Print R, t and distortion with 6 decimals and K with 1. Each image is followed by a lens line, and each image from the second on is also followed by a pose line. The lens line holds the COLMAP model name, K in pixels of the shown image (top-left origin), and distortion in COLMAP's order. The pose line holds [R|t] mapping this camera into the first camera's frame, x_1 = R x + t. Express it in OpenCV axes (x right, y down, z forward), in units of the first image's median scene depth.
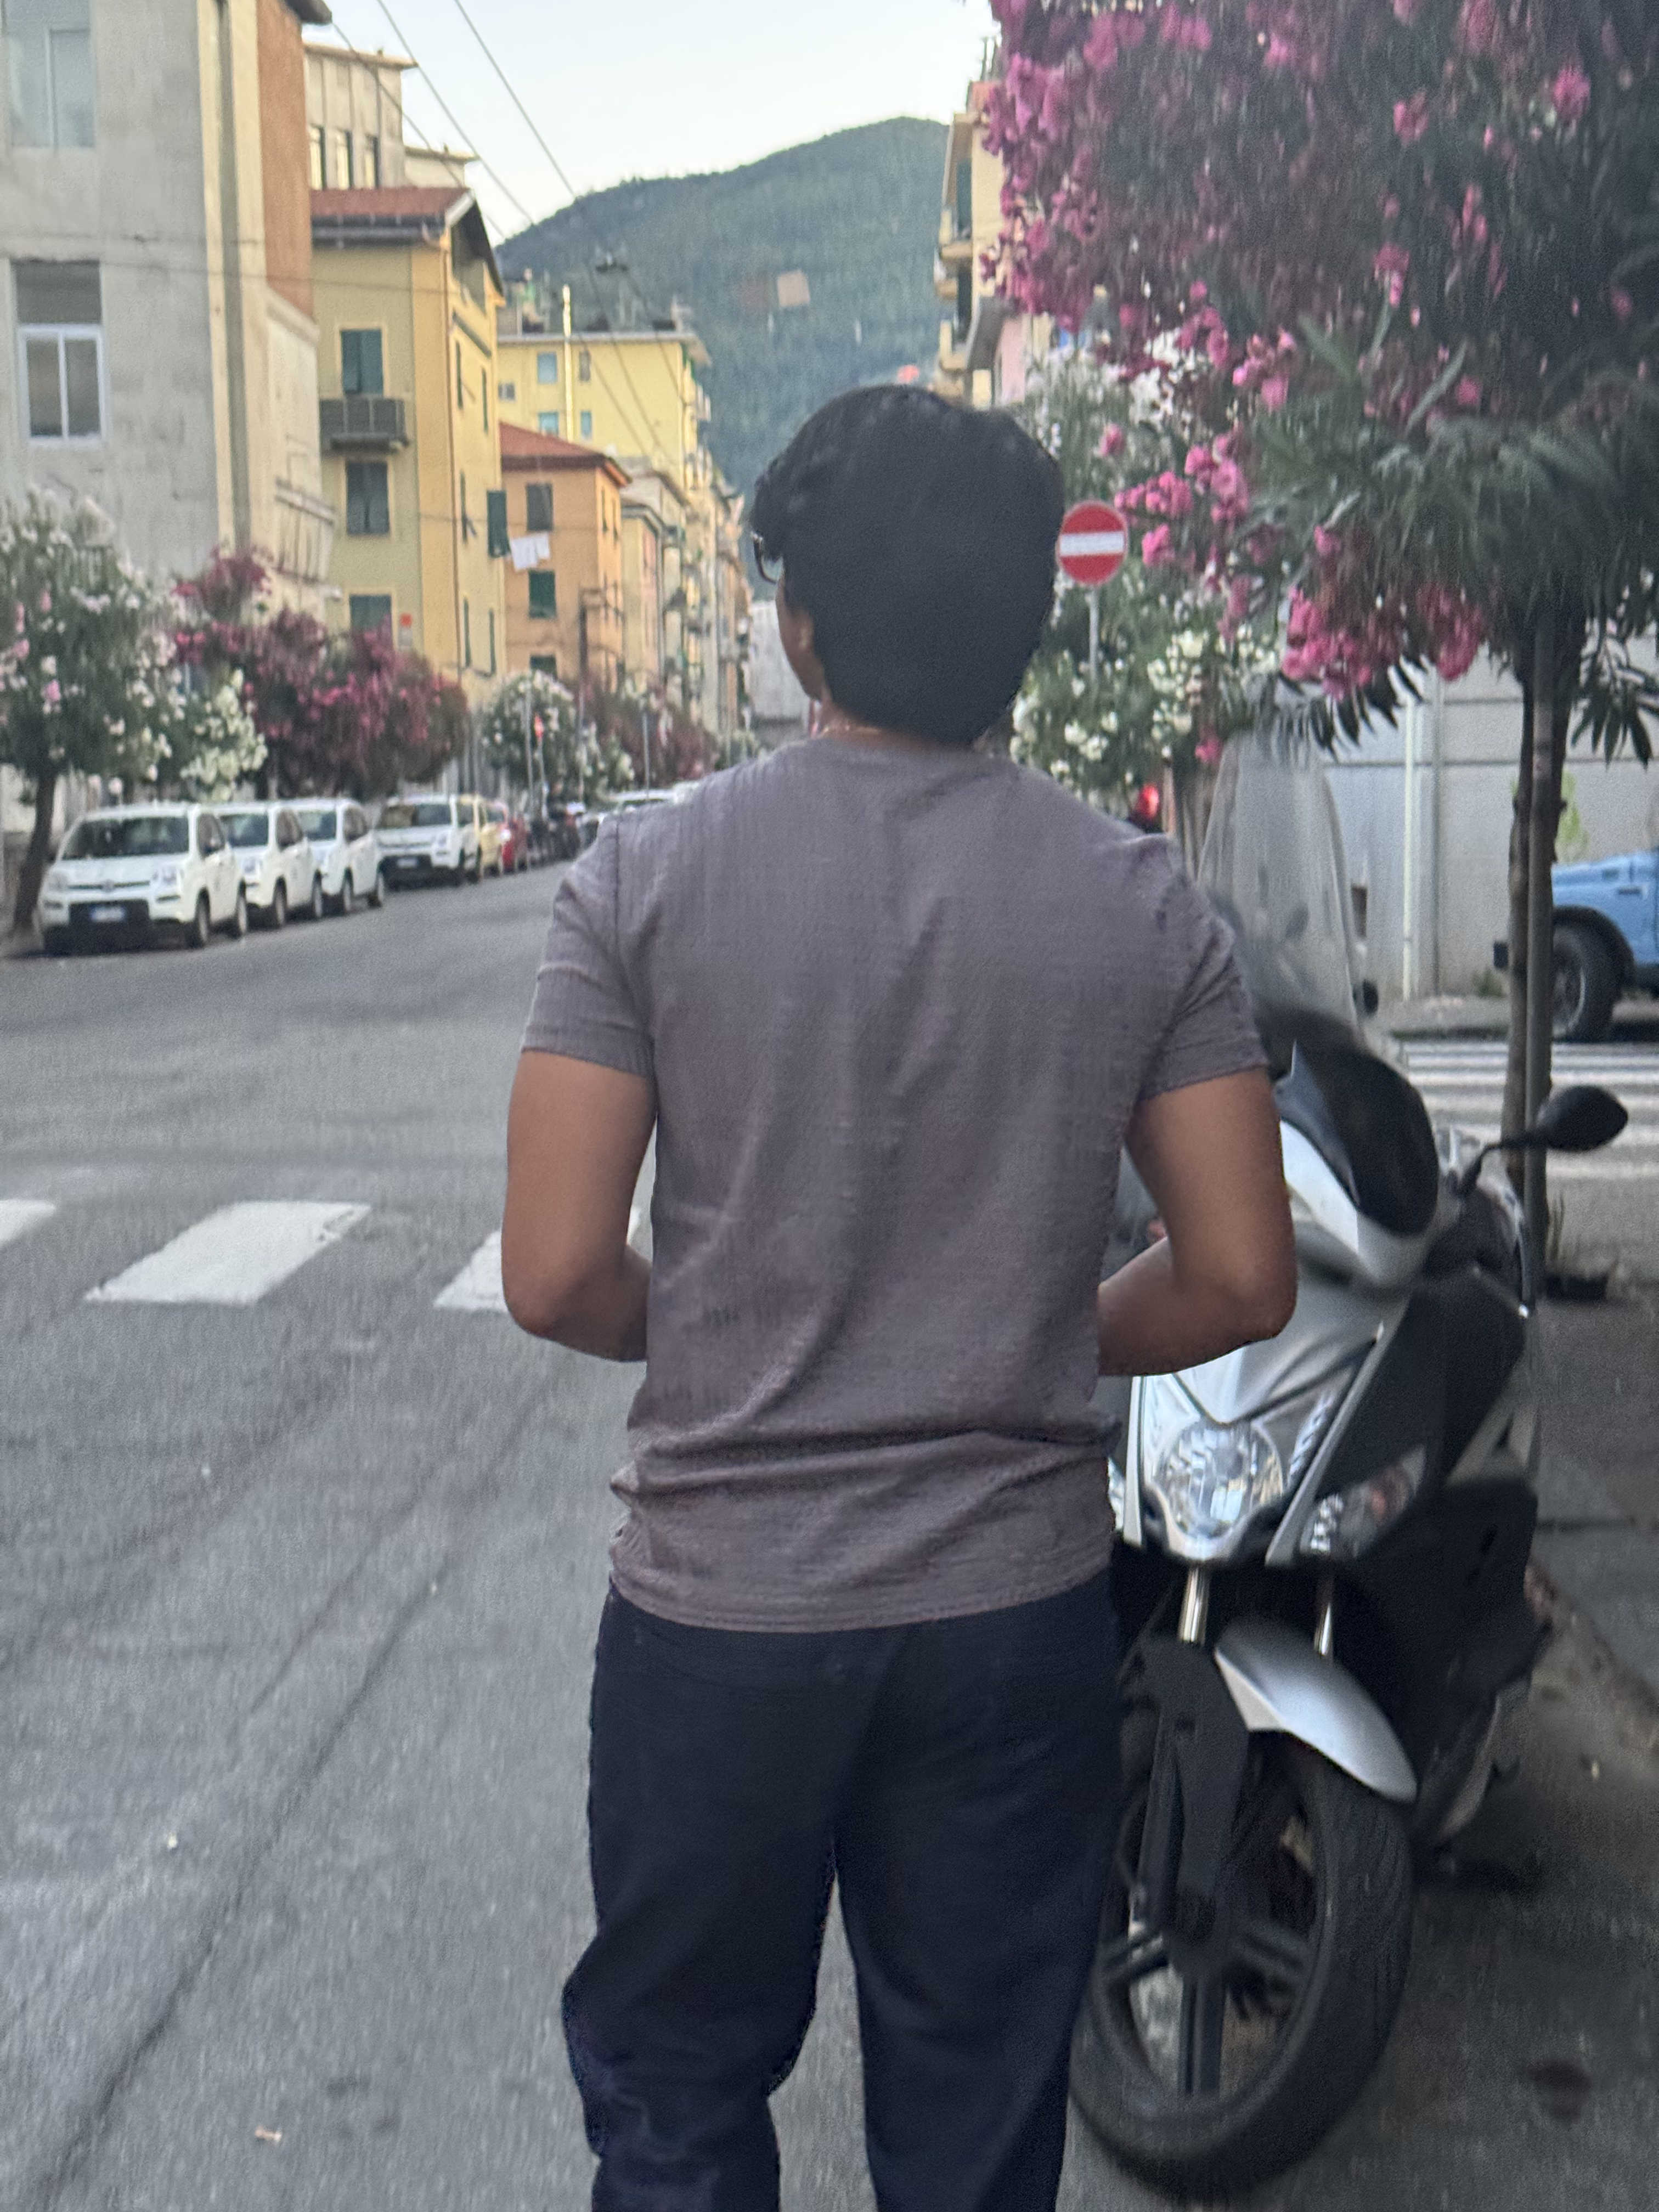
lens RADIAL K [[3107.9, 0, 809.2], [0, 3107.9, 1101.1], [0, 0, 1]] dist [0.186737, -0.371288]
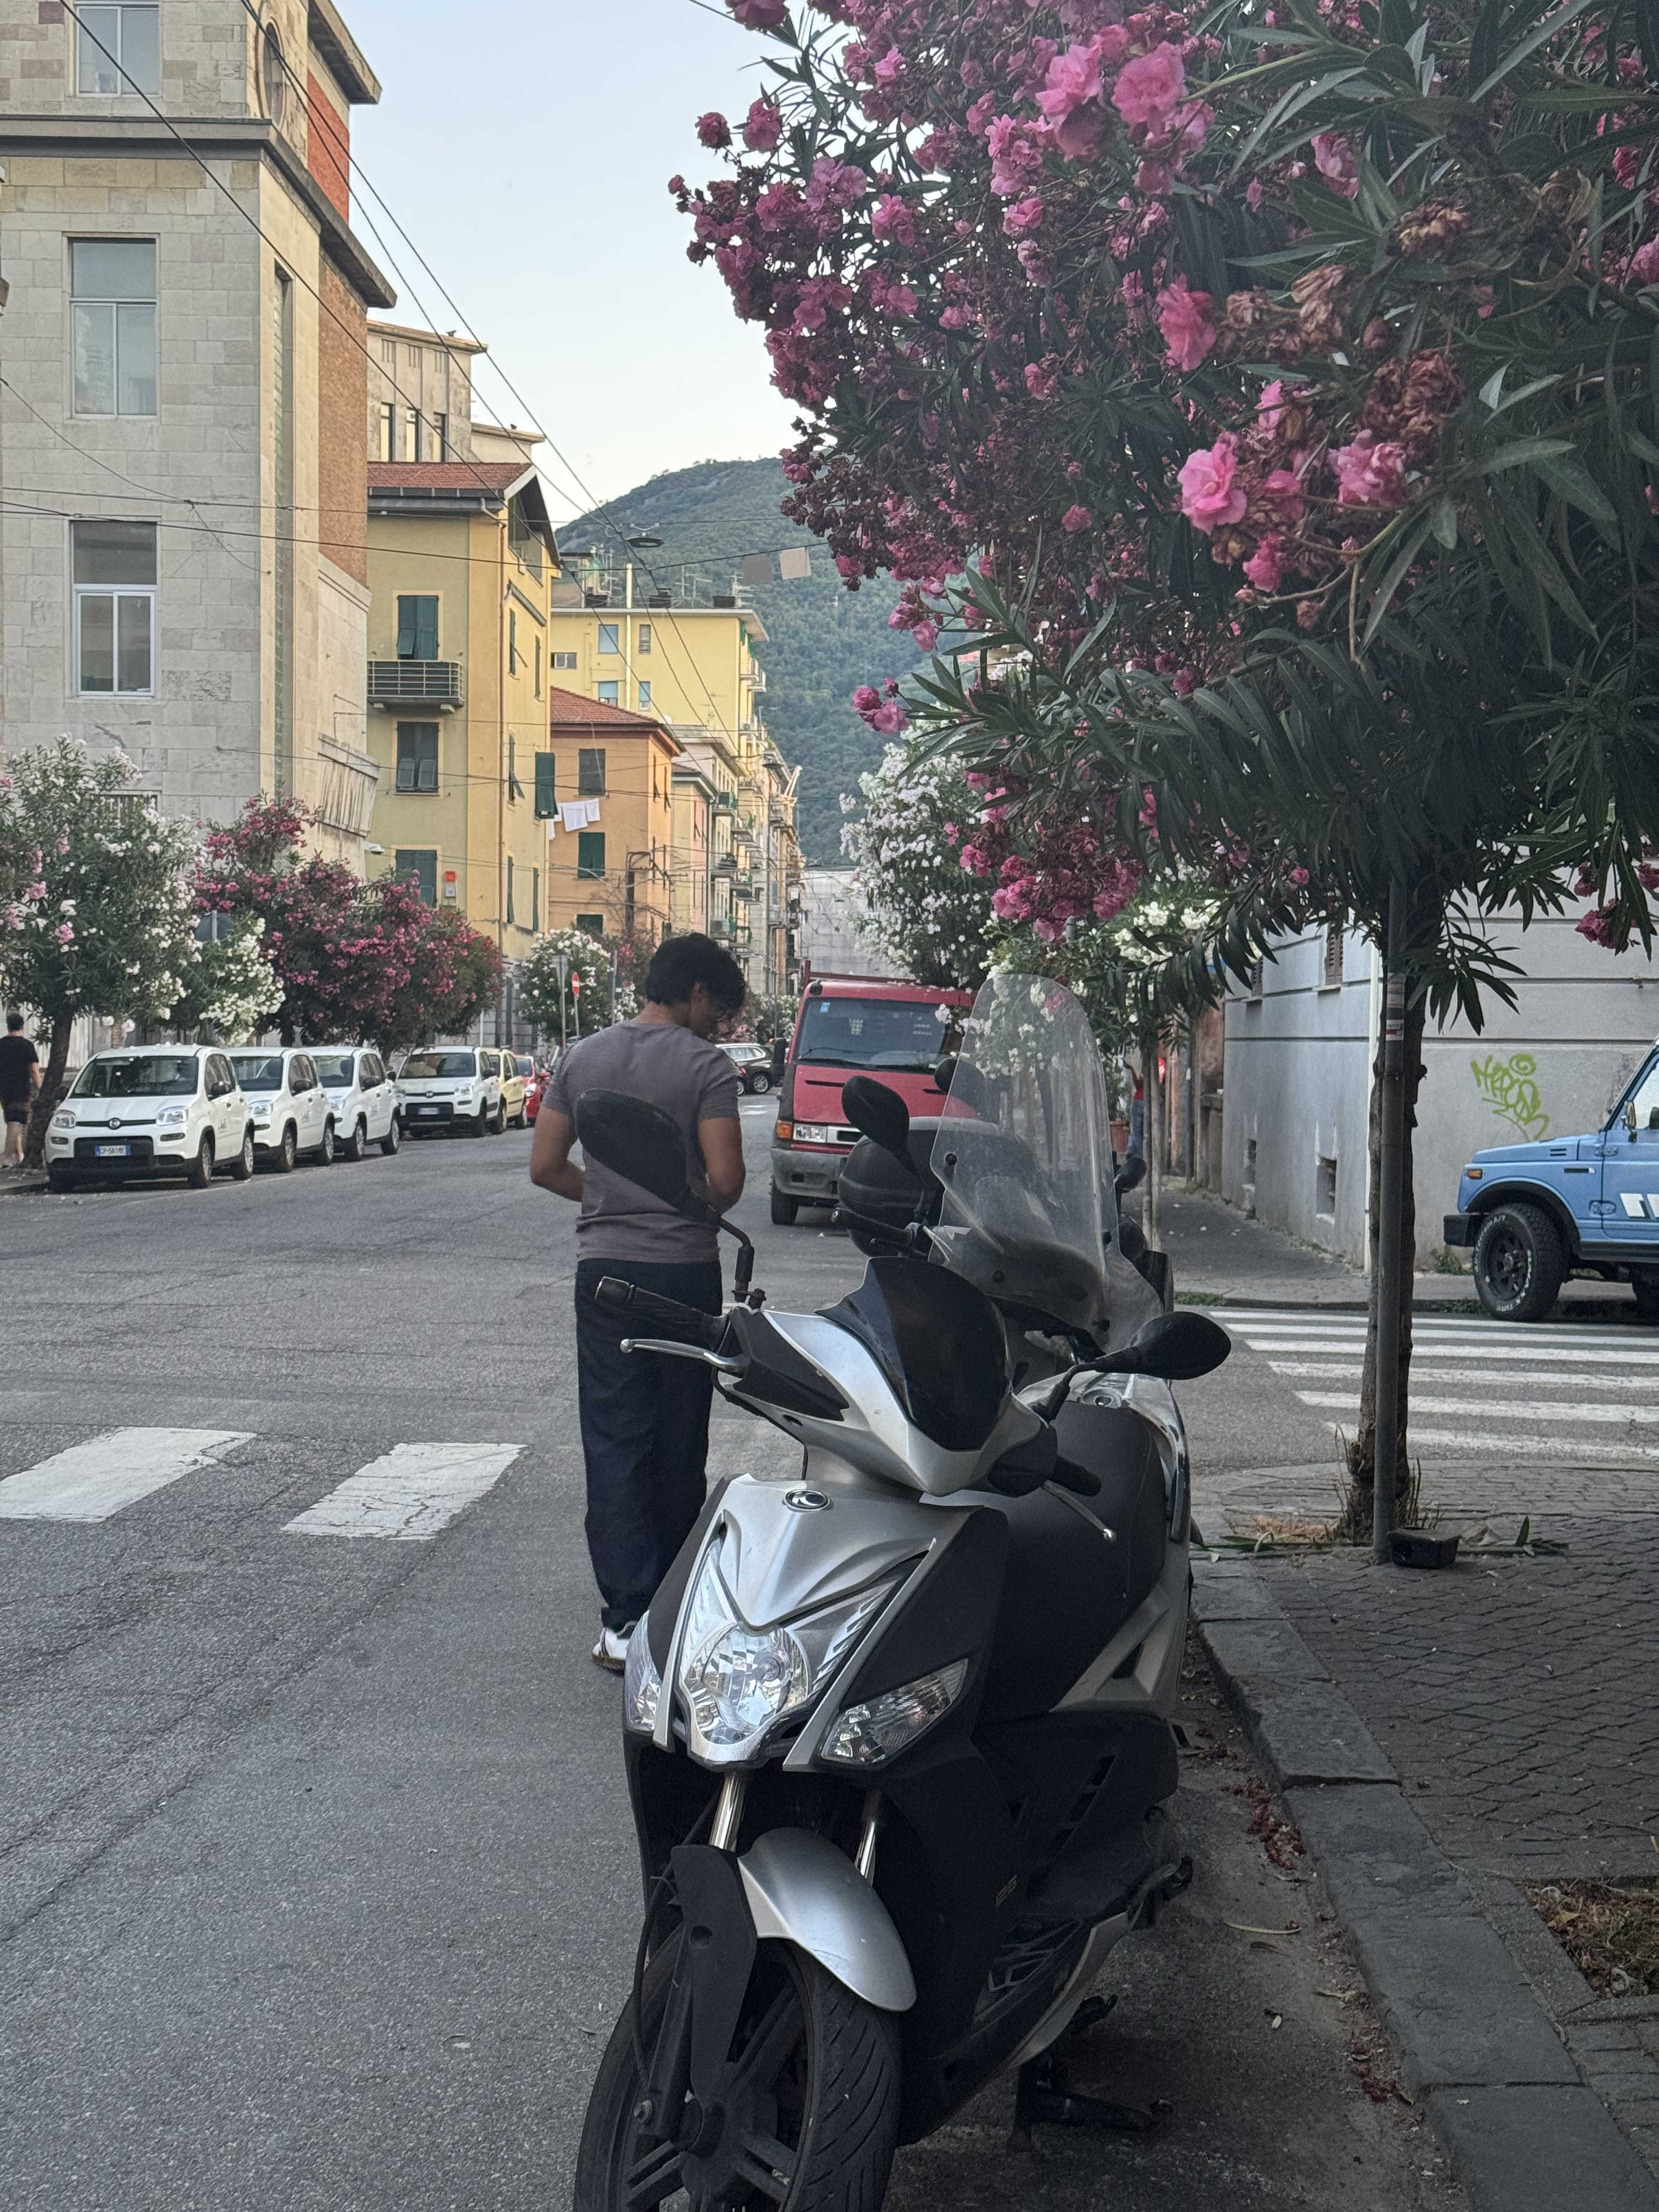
lens RADIAL K [[3105.6, 0, 851.8], [0, 3105.6, 1142.7], [0, 0, 1]] dist [0.177343, -0.314165]
pose [[0.999176, 0.031240, -0.025899, 0.035151], [-0.033082, 0.996706, -0.074044, 0.004000], [0.023501, 0.074840, 0.996919, -0.002117]]
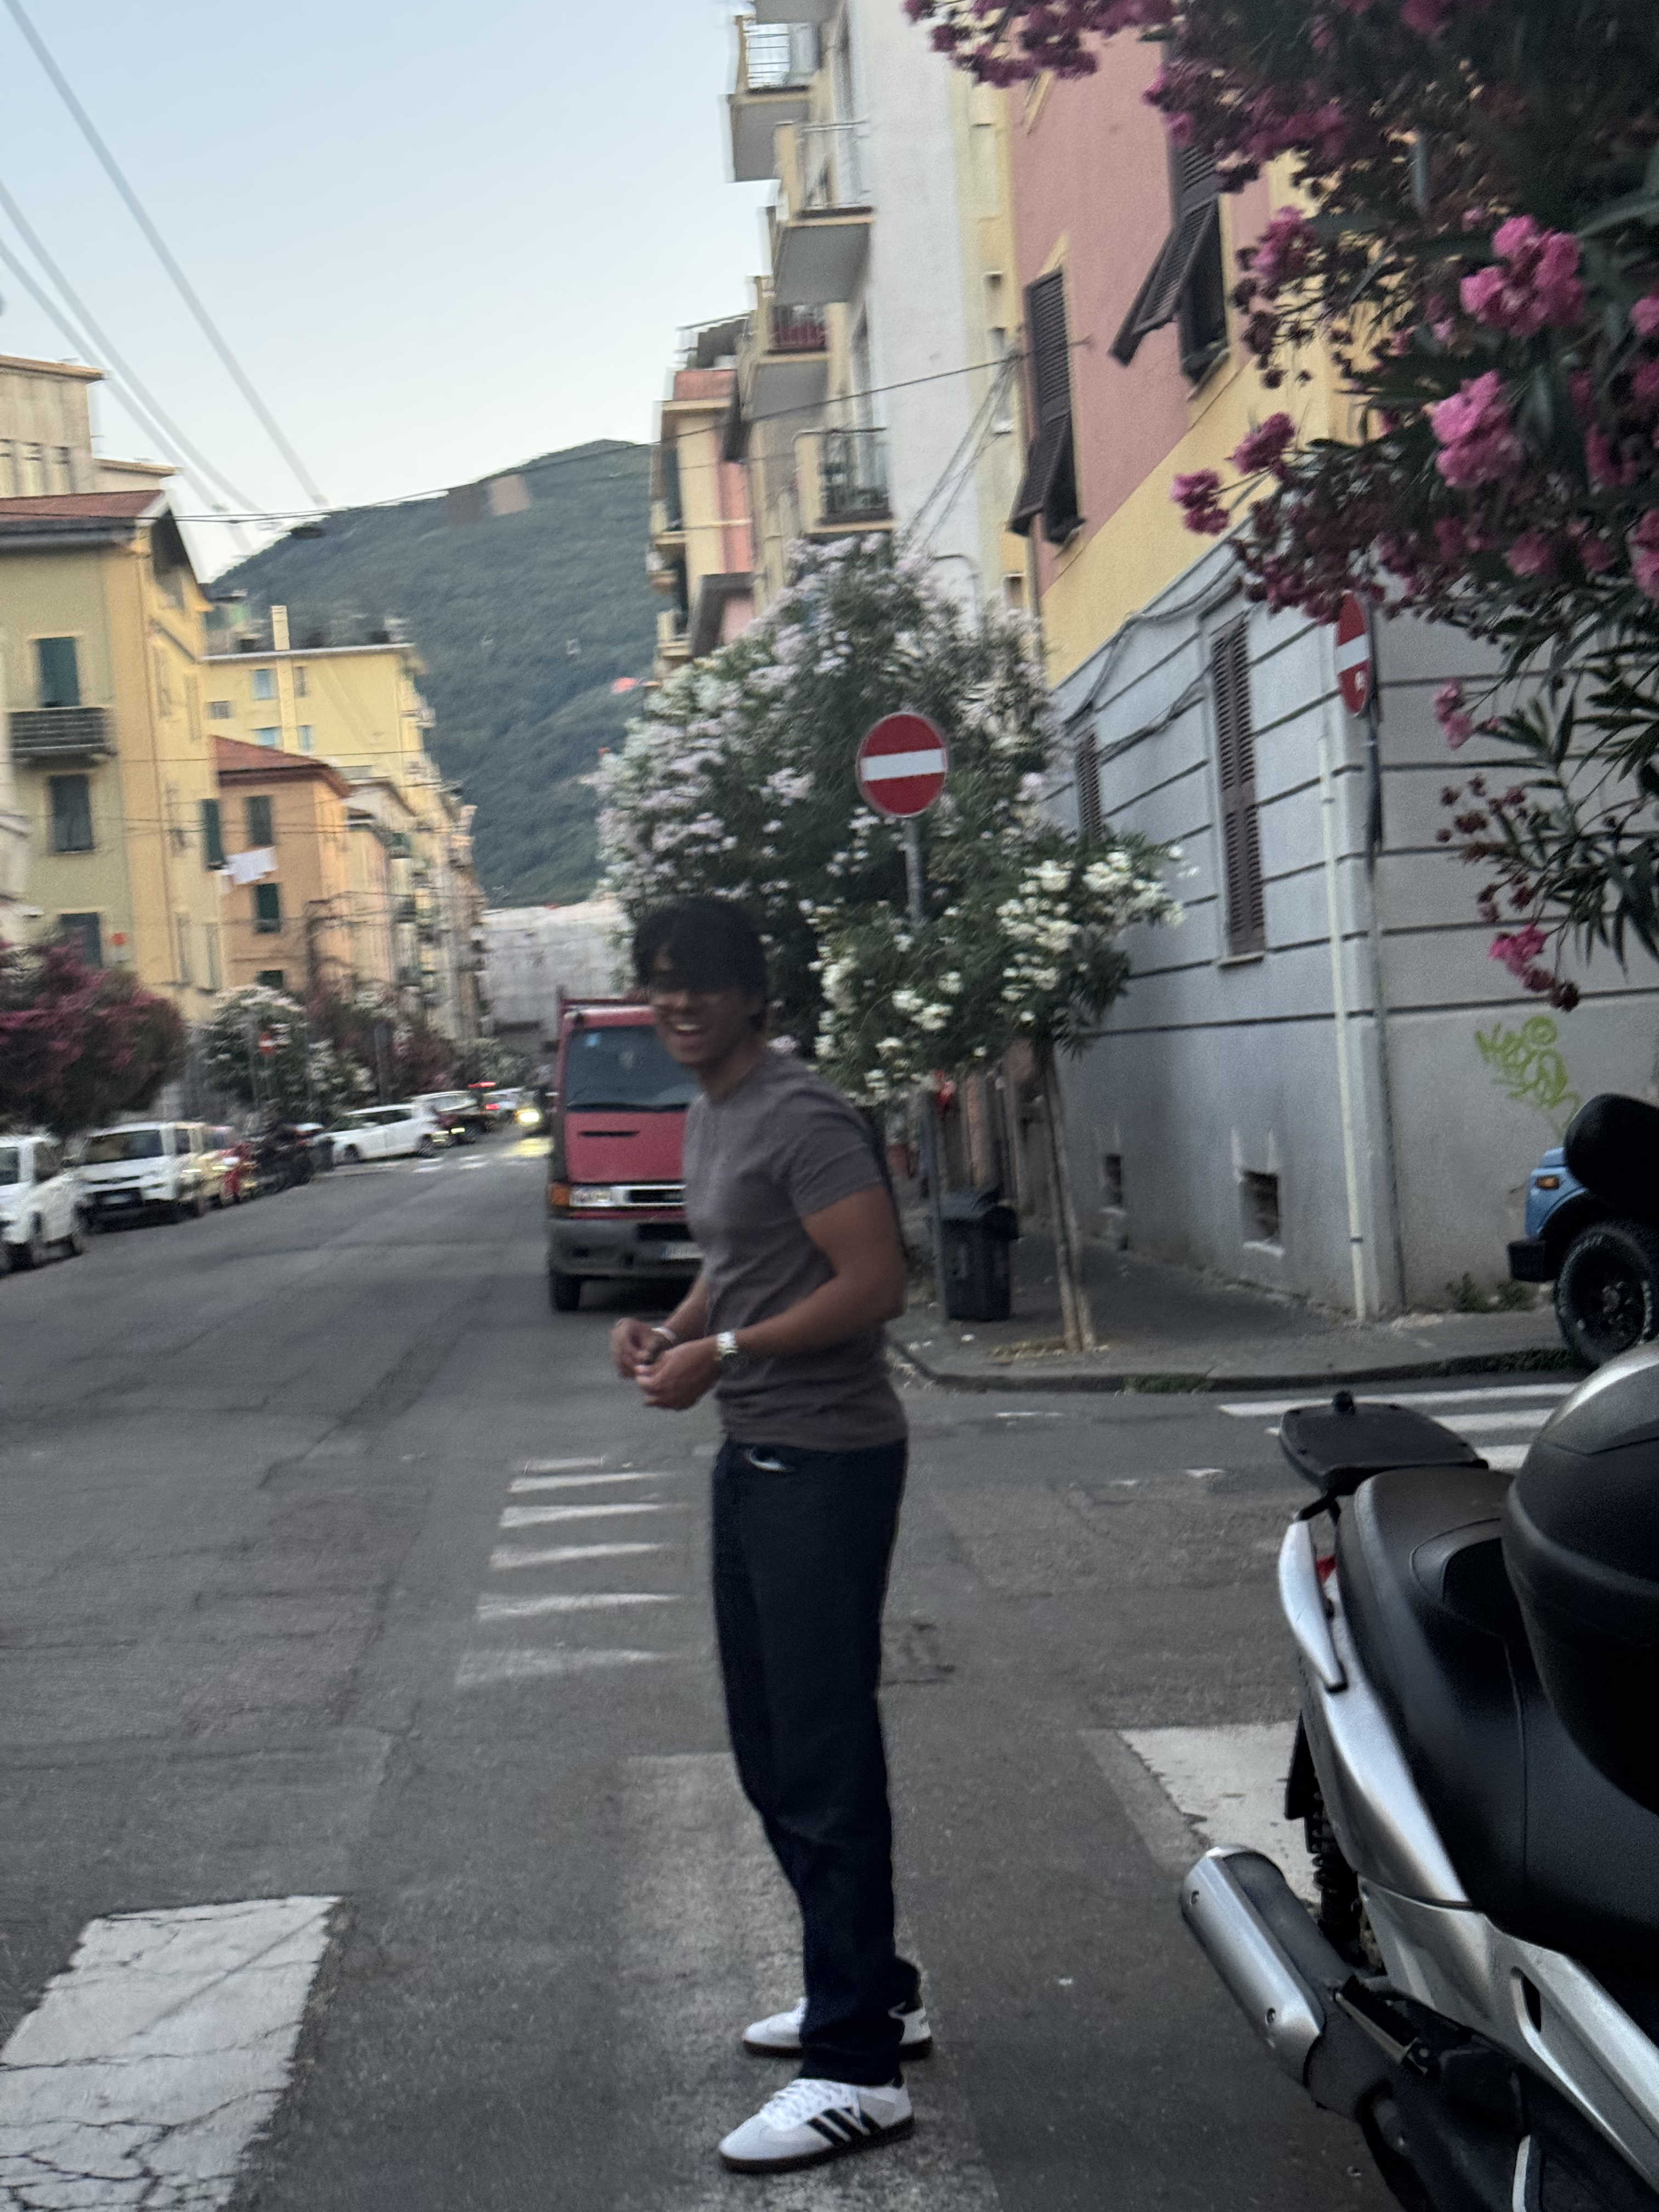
lens RADIAL K [[2567.2, 0, 653.6], [0, 2567.2, 1168.9], [0, 0, 1]] dist [0.114516, -0.003750]
pose [[0.997421, -0.059518, 0.040123, -0.003942], [0.062152, 0.995750, -0.067965, -0.025367], [-0.035907, 0.070283, 0.996881, 0.256218]]
